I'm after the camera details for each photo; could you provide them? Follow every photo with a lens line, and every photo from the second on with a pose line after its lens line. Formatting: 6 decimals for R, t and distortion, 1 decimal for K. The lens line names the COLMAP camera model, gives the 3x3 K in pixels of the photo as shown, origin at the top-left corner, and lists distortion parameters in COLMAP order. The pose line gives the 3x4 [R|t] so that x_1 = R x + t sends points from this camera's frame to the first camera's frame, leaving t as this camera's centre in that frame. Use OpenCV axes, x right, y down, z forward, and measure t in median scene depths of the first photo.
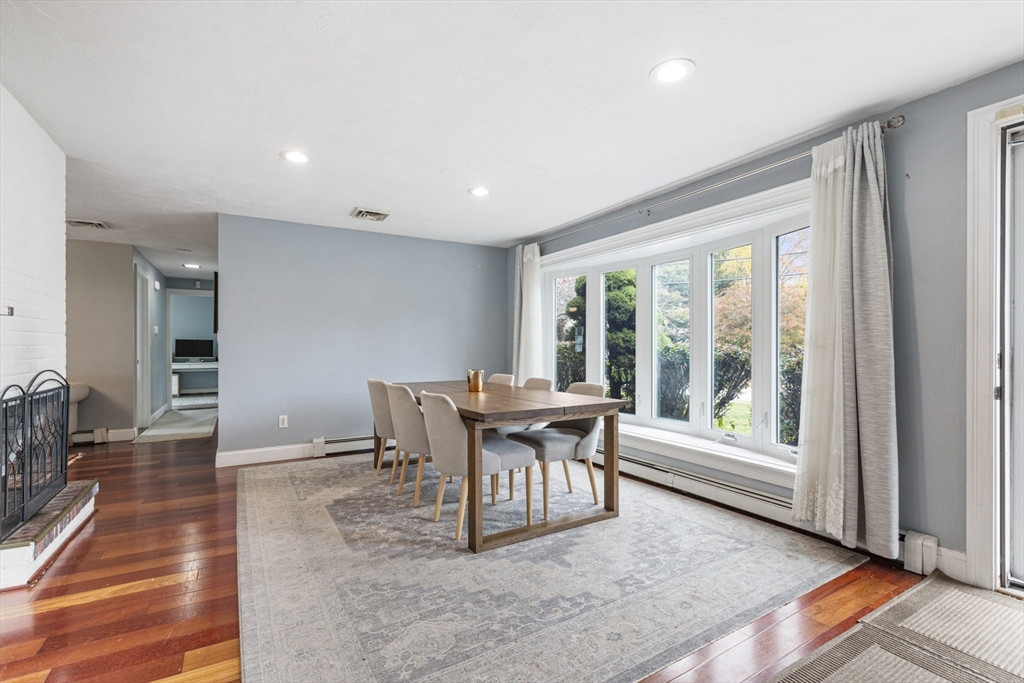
lens RADIAL K [[456.6, 0, 512.3], [0, 456.6, 359.1], [0, 0, 1]] dist [0.001852, -0.000581]
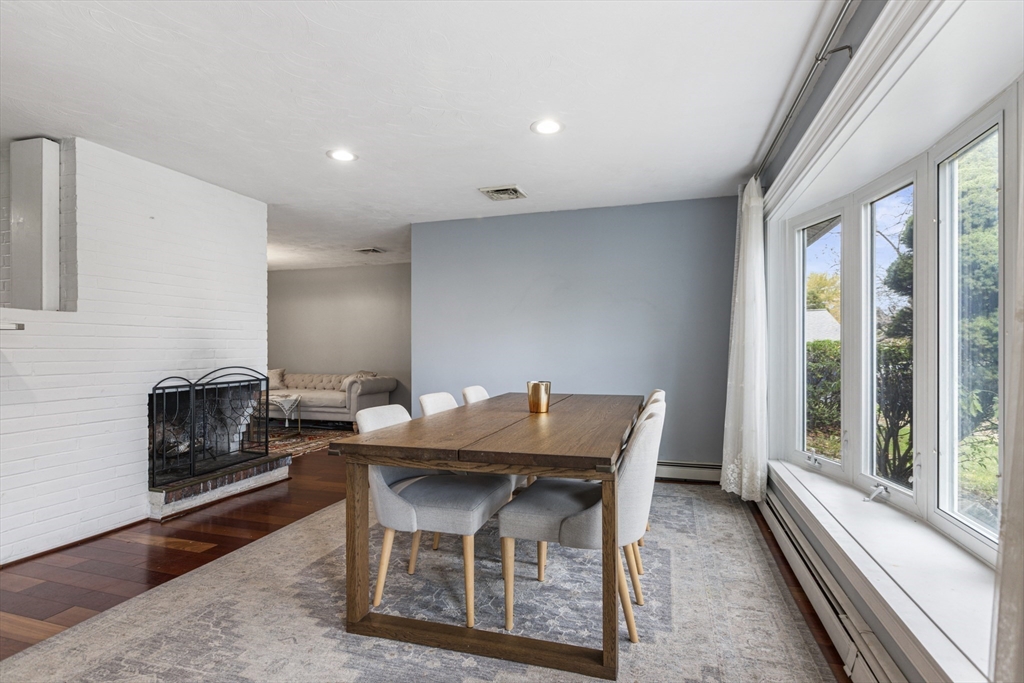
lens RADIAL K [[521.4, 0, 517.8], [0, 521.4, 346.8], [0, 0, 1]] dist [-0.002090, 0.004167]
pose [[0.666500, -0.000986, -0.745505, 0.620840], [-0.017171, 0.999714, -0.016674, -0.019934], [0.745308, 0.023915, 0.666292, 0.540263]]
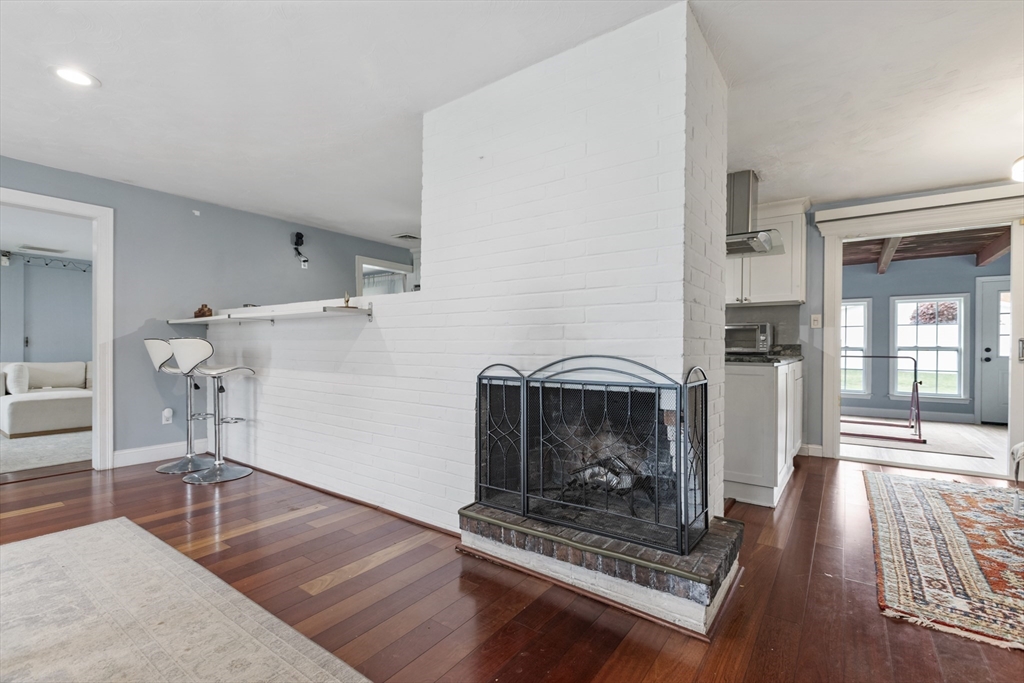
lens RADIAL K [[456.6, 0, 505.6], [0, 456.6, 352.2], [0, 0, 1]] dist [0.001852, -0.000581]
pose [[-0.924904, -0.001112, -0.380200, -0.552709], [-0.014567, 0.999365, 0.032513, -0.001293], [0.379922, 0.035610, -0.924333, 1.481506]]
